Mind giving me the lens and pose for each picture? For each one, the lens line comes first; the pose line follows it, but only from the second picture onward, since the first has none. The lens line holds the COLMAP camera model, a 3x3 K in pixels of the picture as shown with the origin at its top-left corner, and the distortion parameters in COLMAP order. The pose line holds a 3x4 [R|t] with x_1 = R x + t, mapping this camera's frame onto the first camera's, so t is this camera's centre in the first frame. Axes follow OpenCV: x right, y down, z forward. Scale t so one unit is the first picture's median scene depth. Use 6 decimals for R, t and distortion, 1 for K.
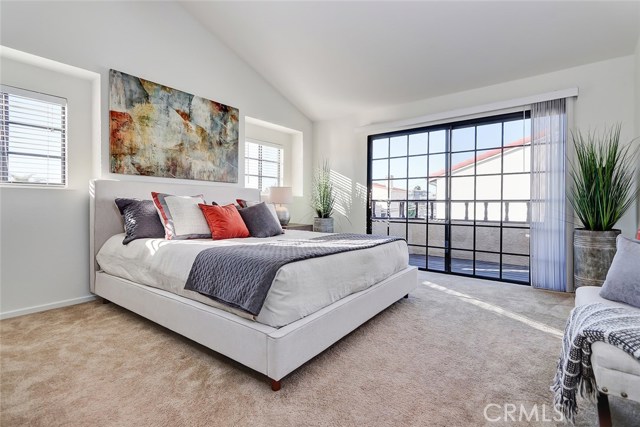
lens RADIAL K [[305.4, 0, 320.9], [0, 305.4, 207.1], [0, 0, 1]] dist [0.005139, -0.002642]
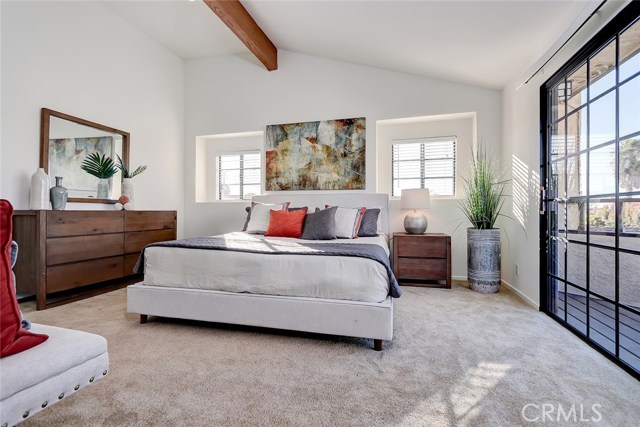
lens RADIAL K [[305.4, 0, 319.8], [0, 305.4, 213.7], [0, 0, 1]] dist [0.005139, -0.002642]
pose [[0.352009, -0.005590, -0.935980, 0.690865], [-0.008397, 0.999923, -0.009130, 0.015852], [0.935959, 0.011073, 0.351935, 0.541538]]
